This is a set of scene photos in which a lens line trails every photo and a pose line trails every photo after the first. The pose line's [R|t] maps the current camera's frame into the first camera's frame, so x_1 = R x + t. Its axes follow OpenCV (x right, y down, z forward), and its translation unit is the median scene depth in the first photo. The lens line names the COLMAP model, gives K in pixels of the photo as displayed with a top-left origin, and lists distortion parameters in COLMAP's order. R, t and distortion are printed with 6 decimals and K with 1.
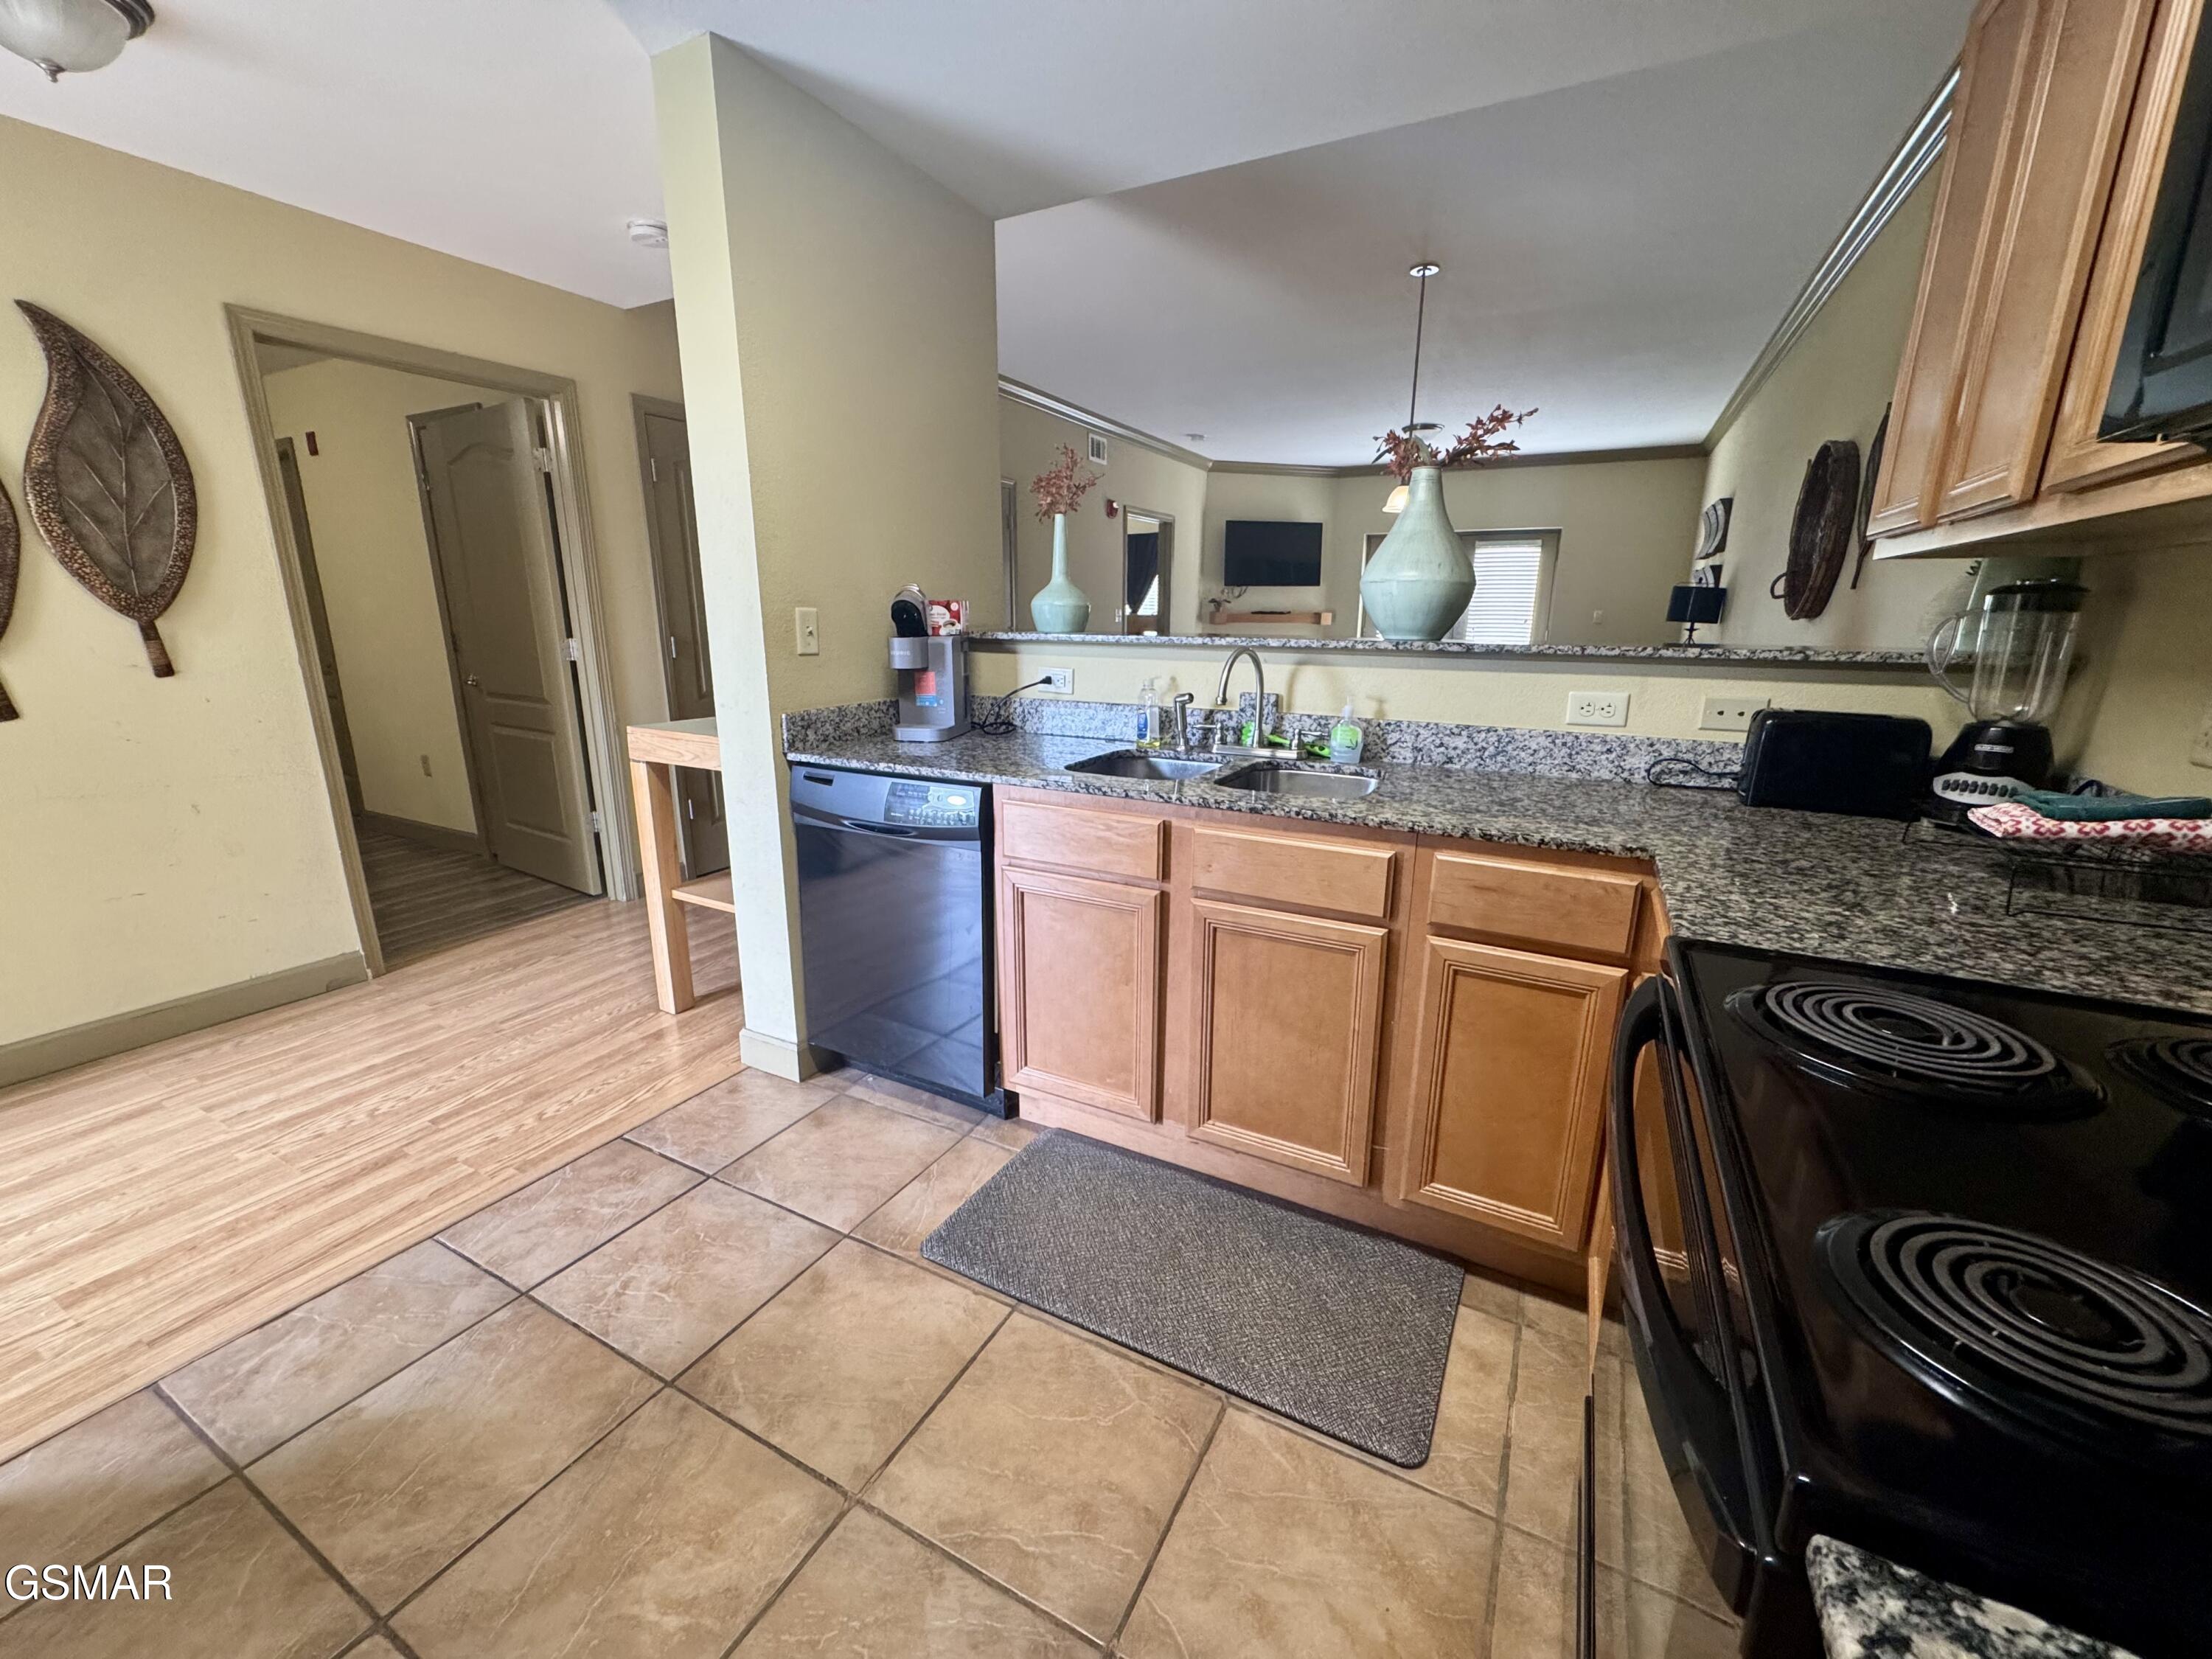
lens RADIAL K [[890.0, 0, 1106.0], [0, 890.0, 829.5], [0, 0, 1]] dist [-0.002909, 0.000141]
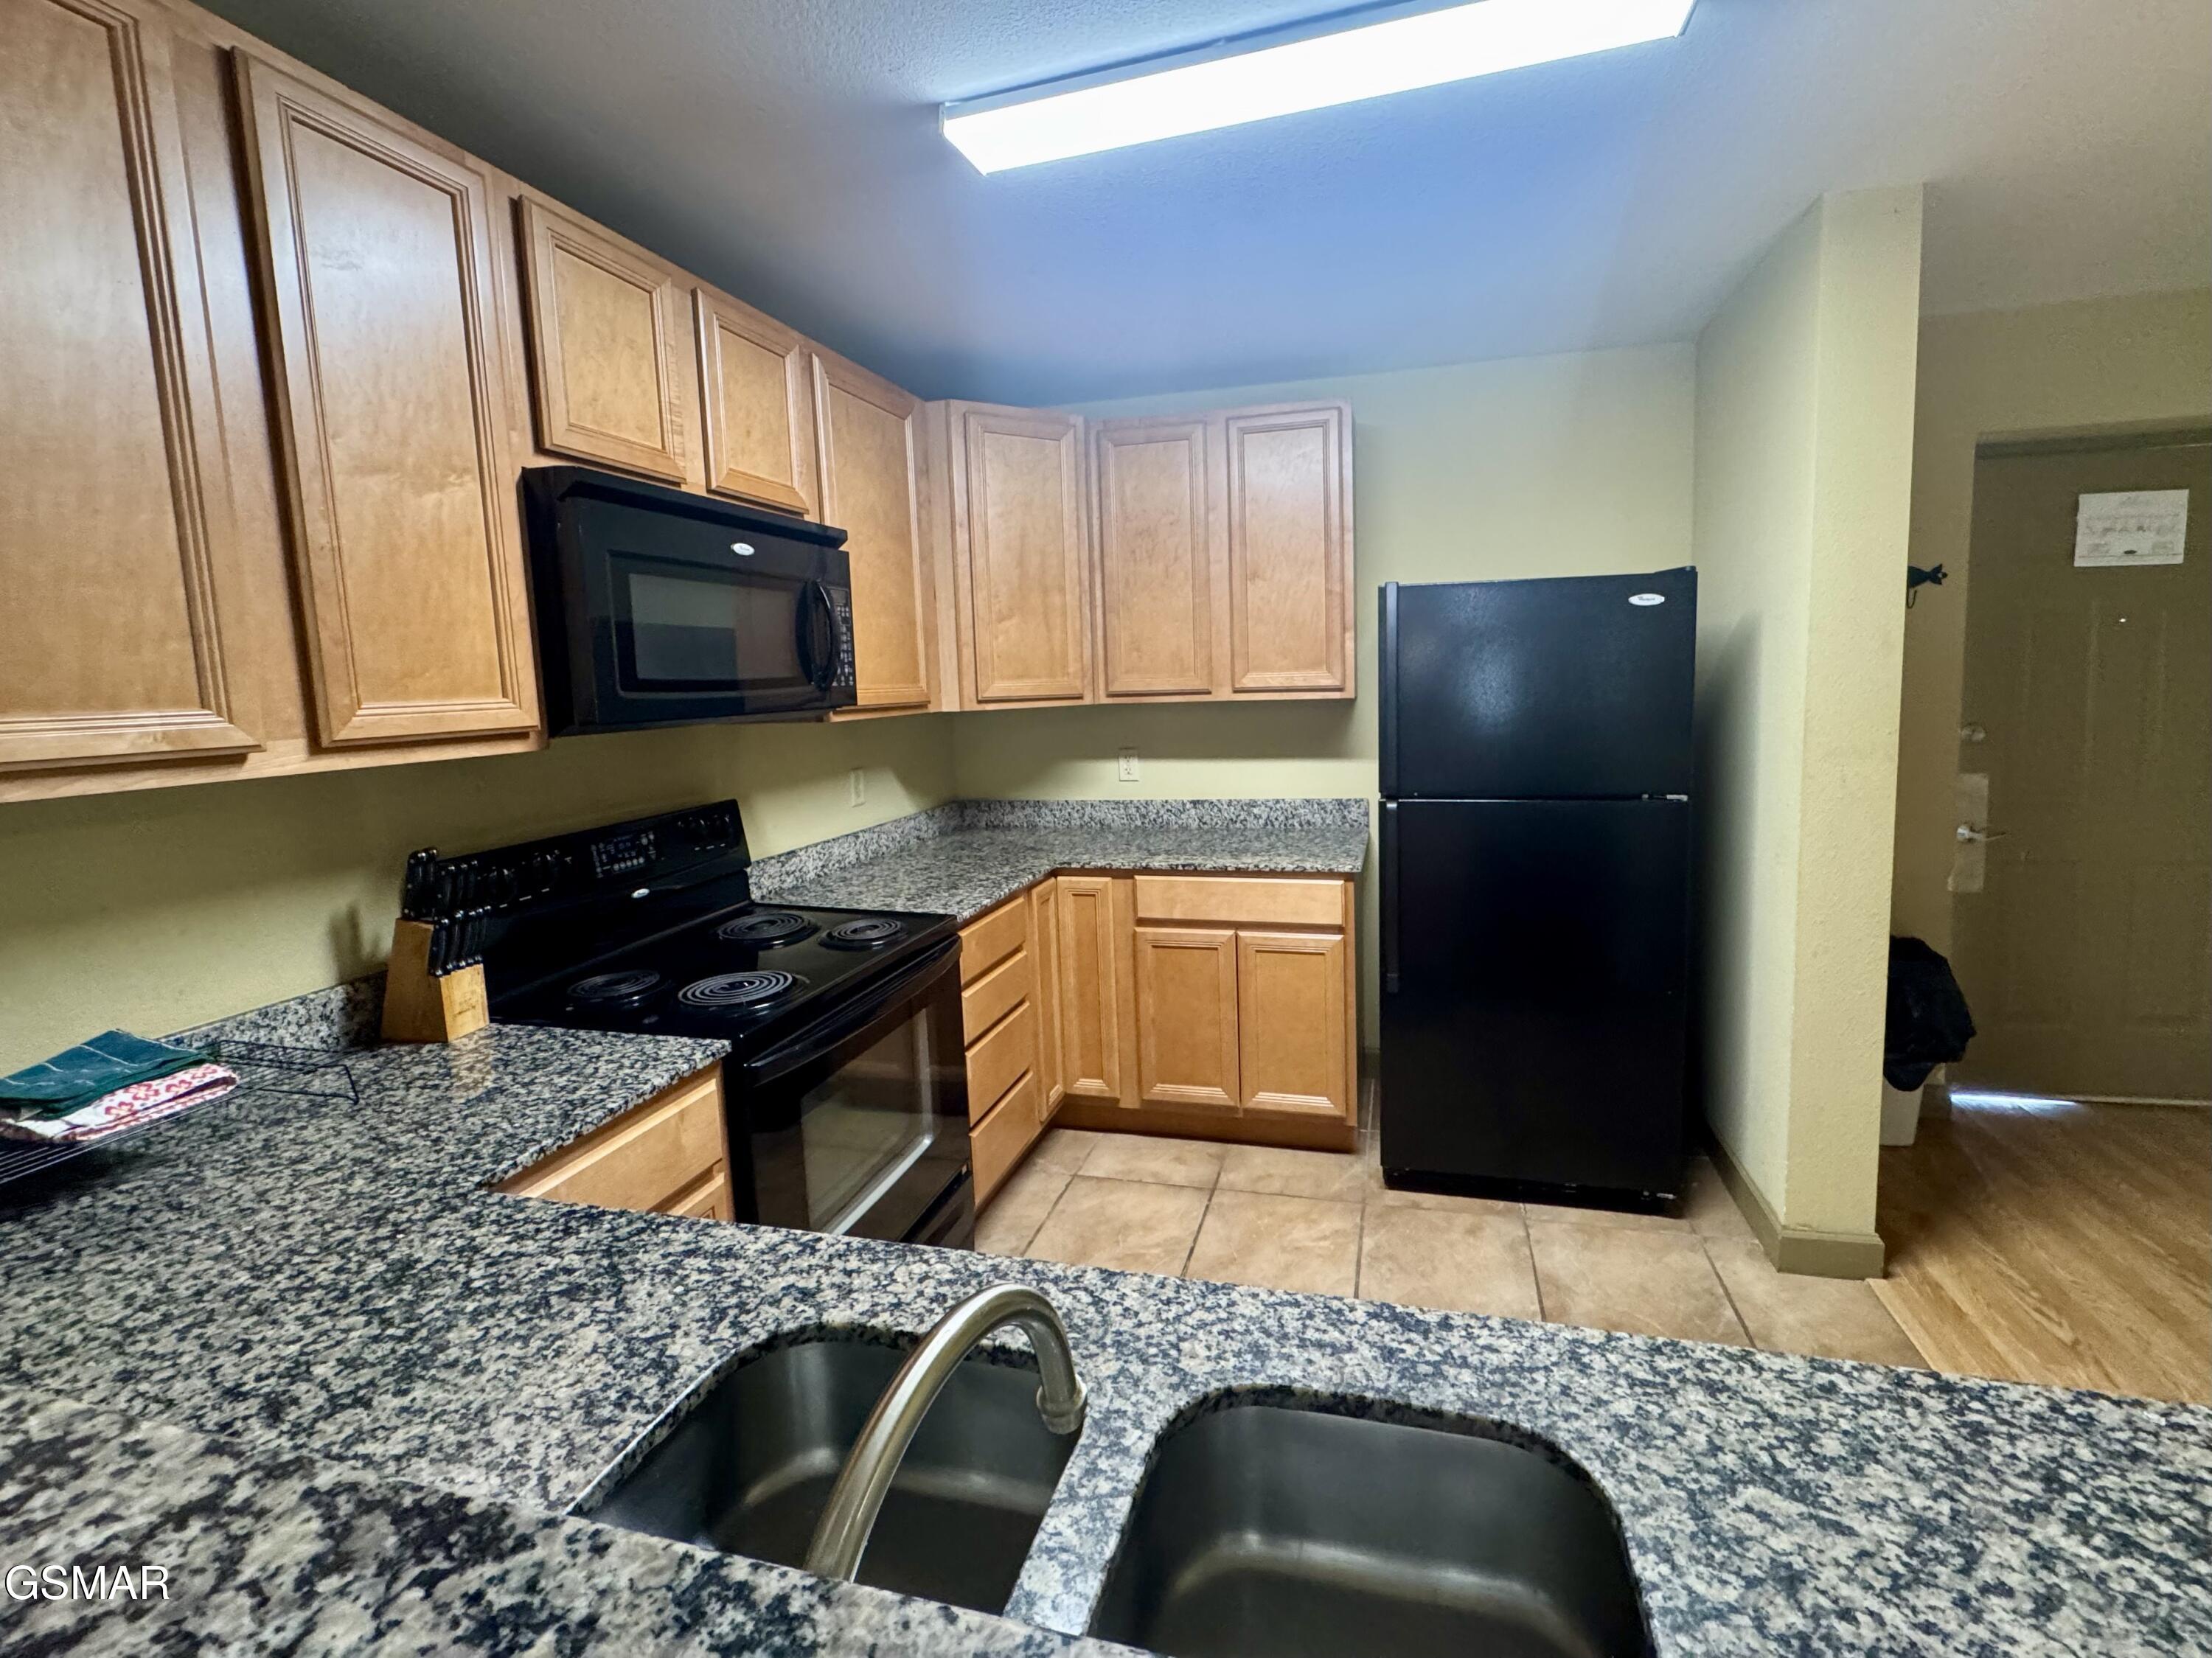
lens RADIAL K [[946.4, 0, 1178.4], [0, 946.4, 771.8], [0, 0, 1]] dist [-0.001489, -0.000071]
pose [[-0.965975, 0.047898, -0.254160, 0.252086], [-0.040114, 0.943063, 0.330187, -0.611459], [0.255504, 0.329148, -0.909054, 1.847840]]
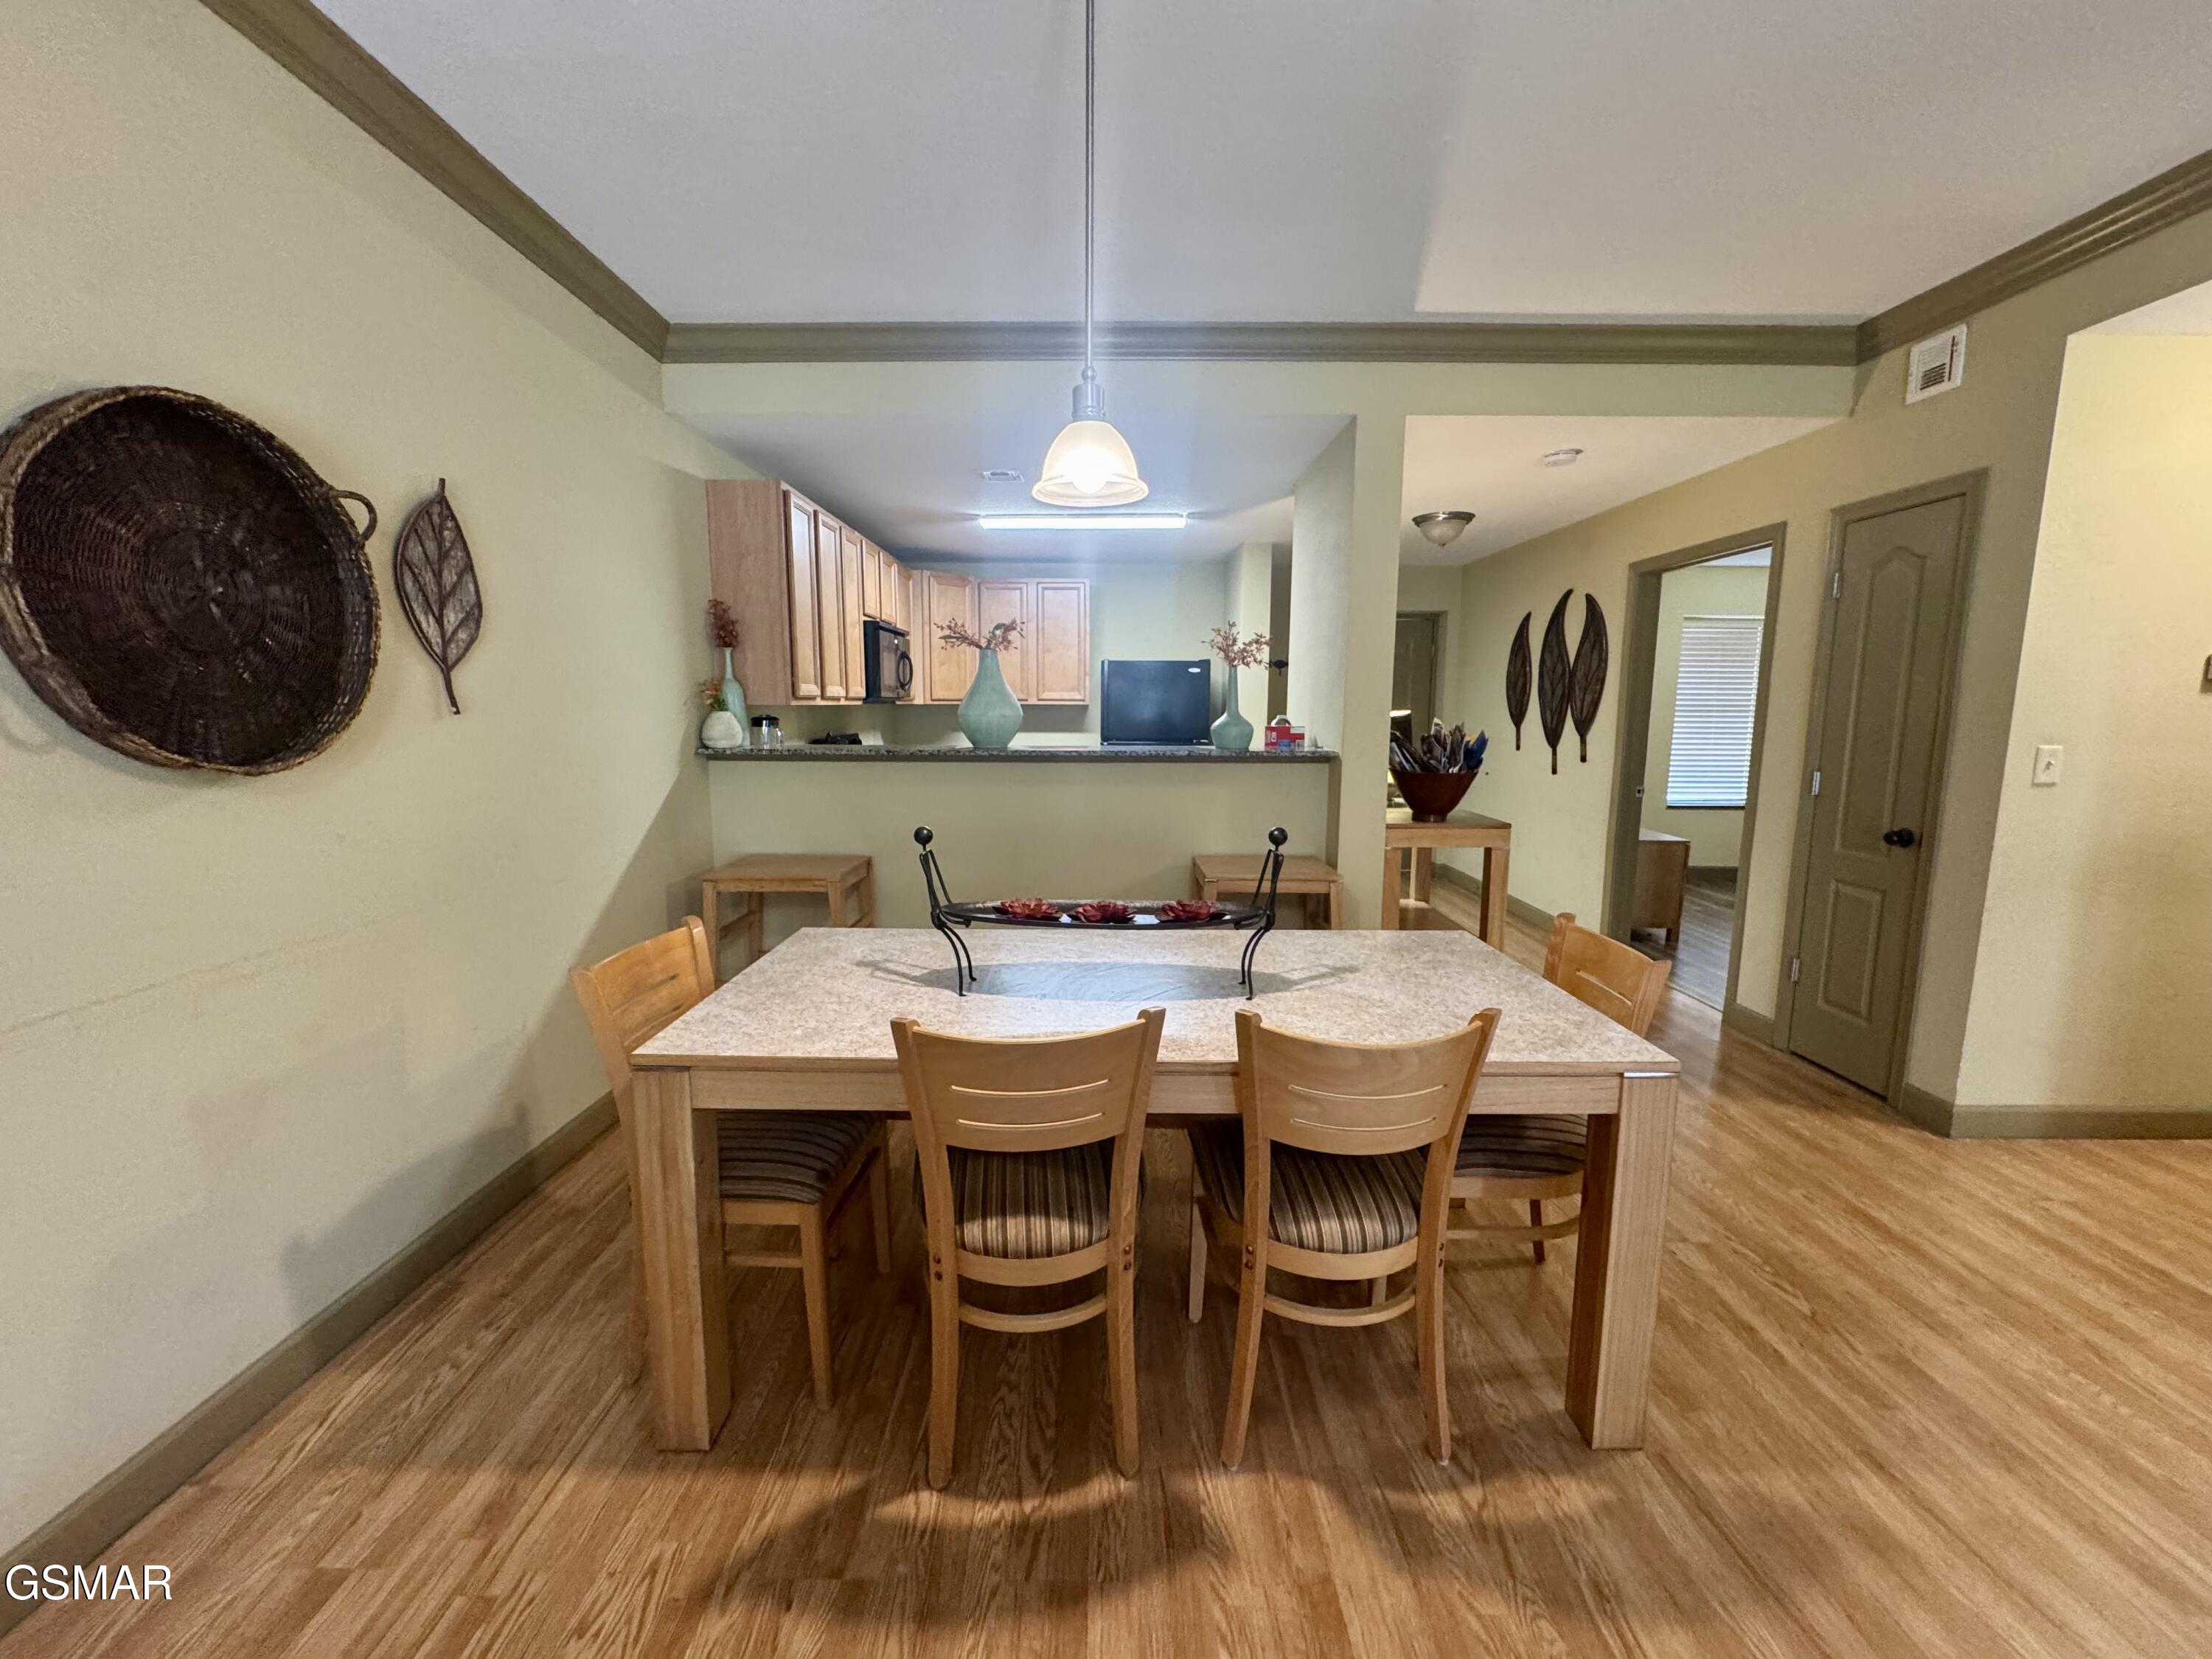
lens RADIAL K [[890.0, 0, 1106.0], [0, 890.0, 829.5], [0, 0, 1]] dist [-0.002909, 0.000141]
pose [[-0.872194, 0.056050, -0.485938, 1.570140], [-0.127643, 0.932917, 0.336710, -1.064030], [0.472213, 0.355703, -0.806530, 4.042545]]
